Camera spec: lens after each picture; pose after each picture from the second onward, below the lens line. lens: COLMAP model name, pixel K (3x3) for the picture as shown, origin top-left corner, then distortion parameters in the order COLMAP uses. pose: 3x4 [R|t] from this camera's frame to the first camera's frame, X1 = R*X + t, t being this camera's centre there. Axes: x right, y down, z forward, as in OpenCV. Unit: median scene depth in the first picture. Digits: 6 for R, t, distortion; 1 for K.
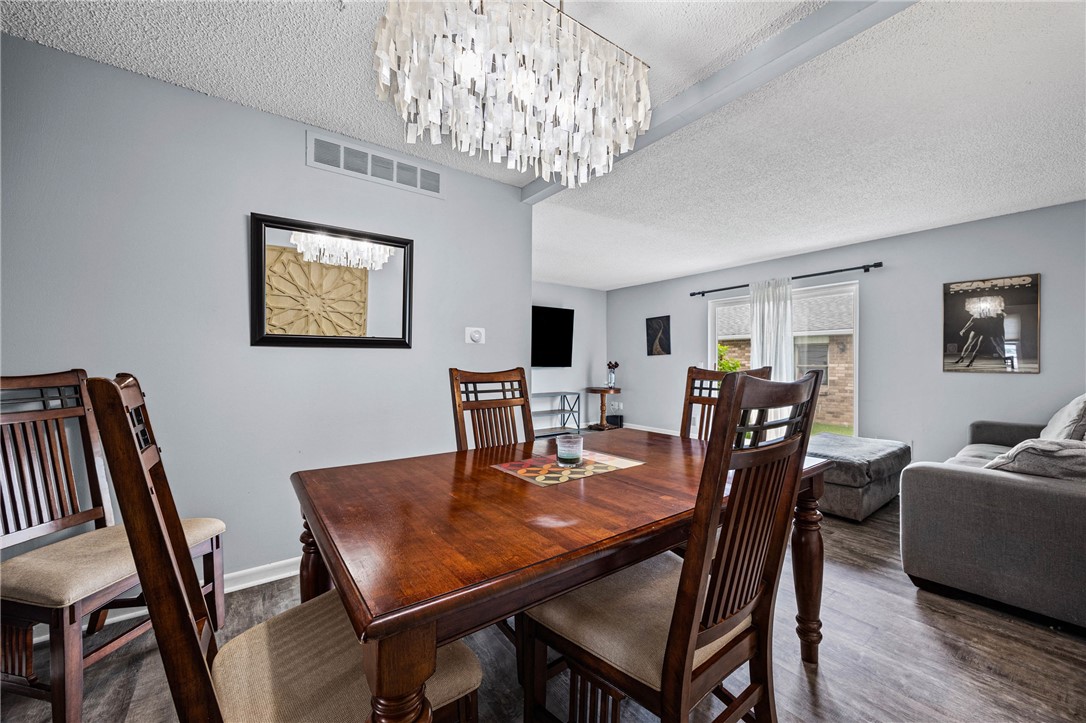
lens RADIAL K [[415.3, 0, 549.2], [0, 415.3, 362.6], [0, 0, 1]] dist [-0.000870, -0.000256]
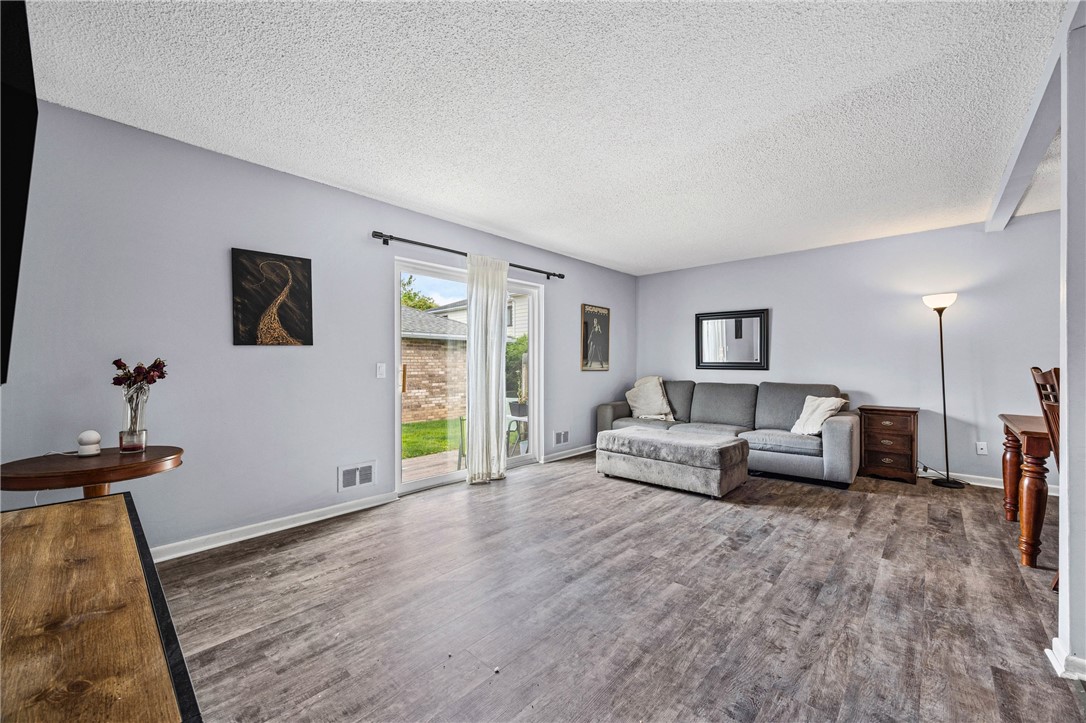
lens RADIAL K [[419.2, 0, 545.5], [0, 419.2, 366.0], [0, 0, 1]] dist [-0.002216, 0.000130]
pose [[-0.179098, -0.001698, 0.983830, -0.297592], [0.001691, 0.999997, 0.002034, 0.003784], [-0.983830, 0.002028, -0.179095, 1.185583]]
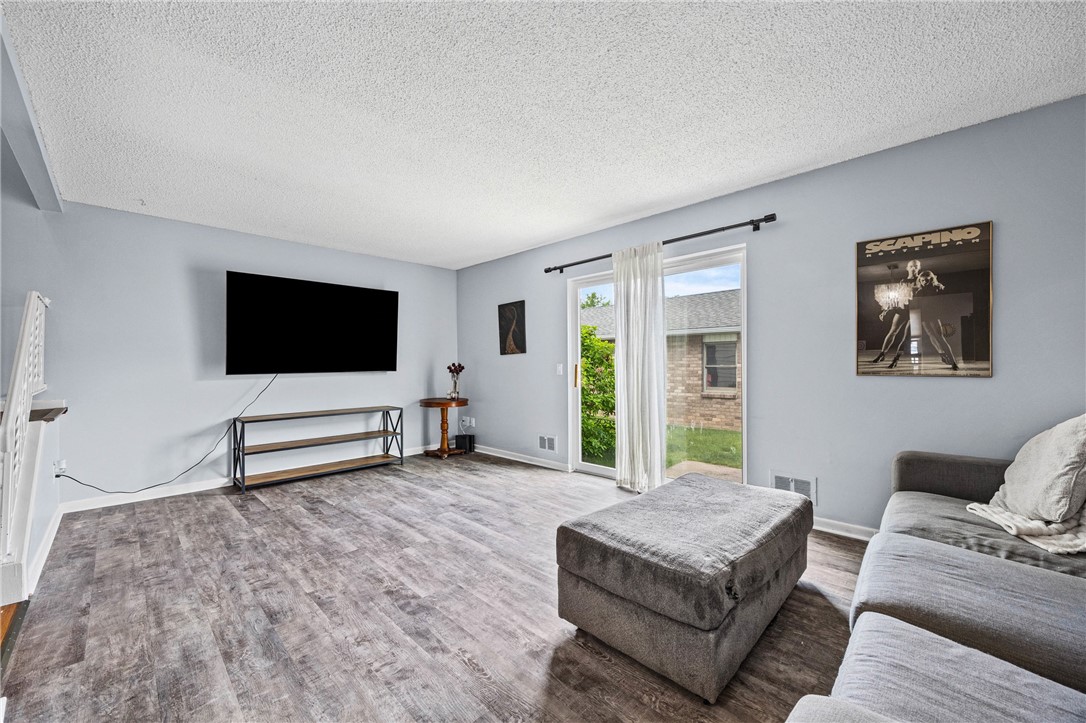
lens RADIAL K [[425.5, 0, 549.6], [0, 425.5, 366.4], [0, 0, 1]] dist [-0.001036, -0.000044]
pose [[0.988589, -0.008906, 0.150376, 0.314111], [0.008116, 0.999950, 0.005867, -0.000309], [-0.150421, -0.004580, 0.988611, 0.349114]]
